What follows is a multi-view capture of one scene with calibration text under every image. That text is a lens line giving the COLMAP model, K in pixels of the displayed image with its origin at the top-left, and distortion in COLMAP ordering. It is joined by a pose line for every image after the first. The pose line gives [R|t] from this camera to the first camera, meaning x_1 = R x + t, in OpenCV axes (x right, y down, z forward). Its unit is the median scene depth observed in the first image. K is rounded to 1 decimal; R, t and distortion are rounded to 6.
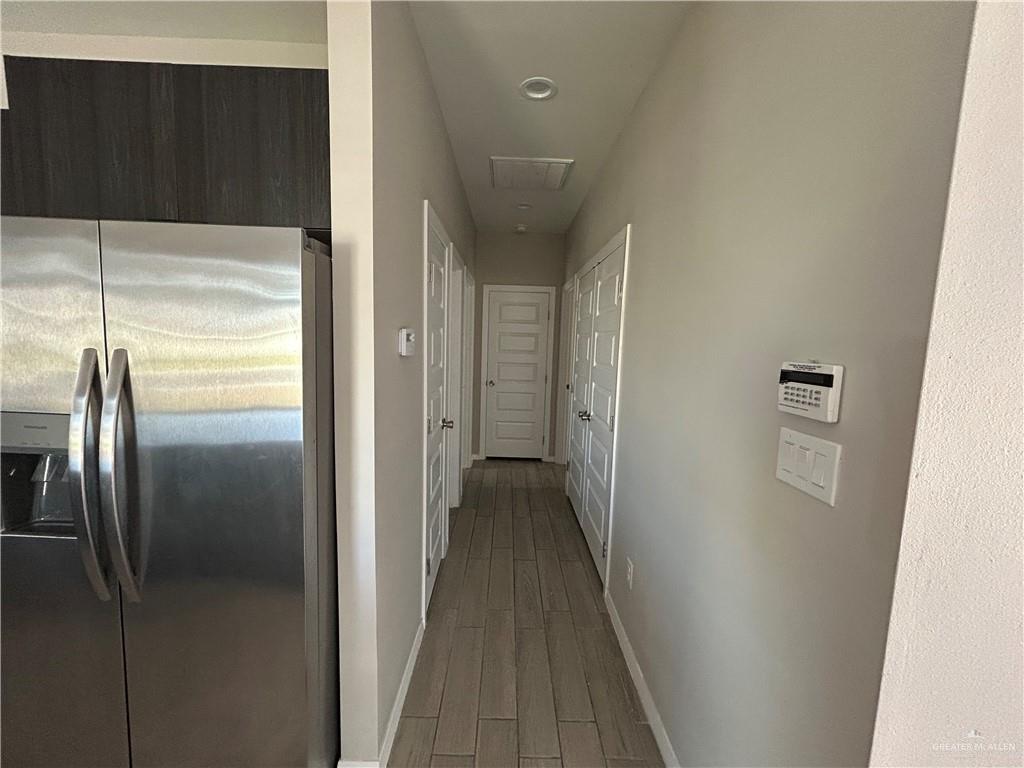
lens RADIAL K [[411.3, 0, 512.0], [0, 411.3, 384.0], [0, 0, 1]] dist [-0.000204, -0.000055]
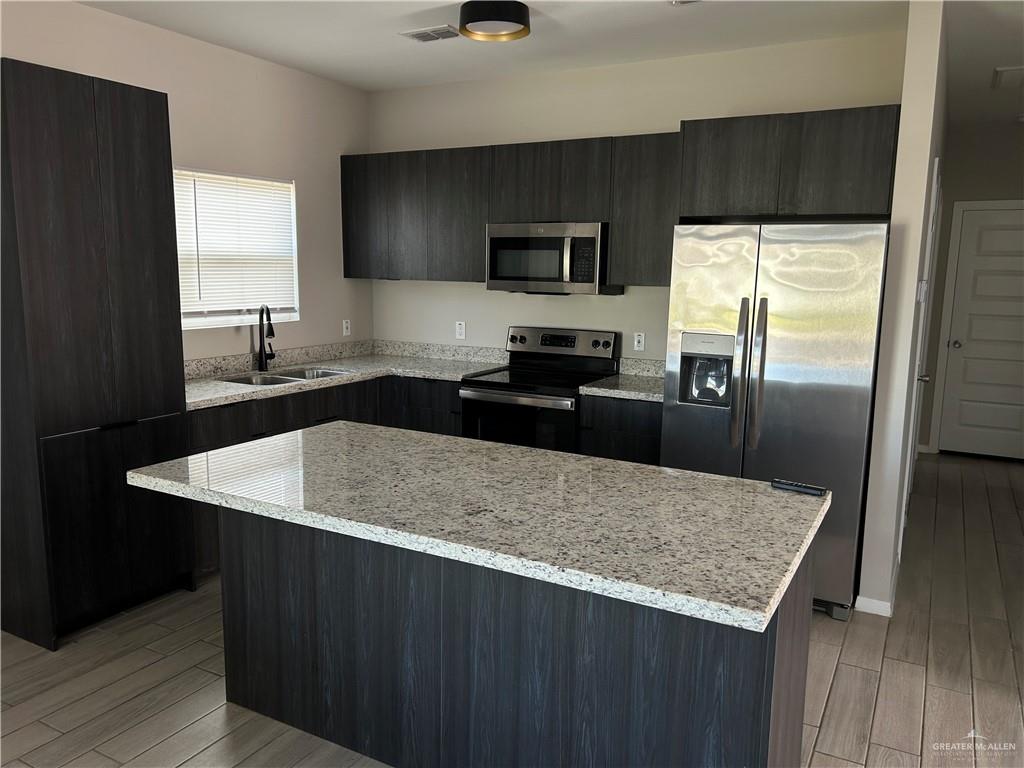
lens RADIAL K [[784.3, 0, 512.0], [0, 784.3, 384.0], [0, 0, 1]] dist [0.003087, 0.005015]
pose [[0.870524, 0.058378, -0.488651, -0.156263], [-0.041640, 0.998116, 0.045060, 0.112787], [0.490361, -0.018878, 0.871315, -1.571452]]
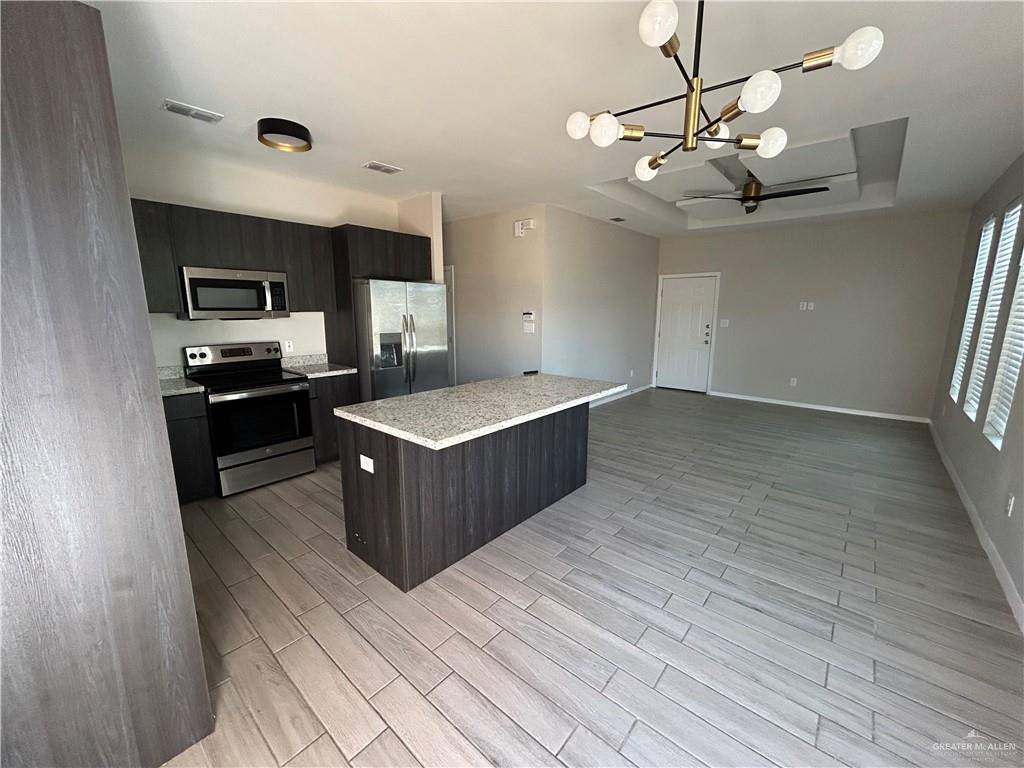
lens RADIAL K [[411.3, 0, 512.0], [0, 411.3, 384.0], [0, 0, 1]] dist [-0.000204, -0.000055]
pose [[0.659814, -0.162851, 0.733570, -2.144066], [0.099144, 0.986566, 0.129841, 0.102930], [-0.744860, -0.012942, 0.667096, -1.526475]]
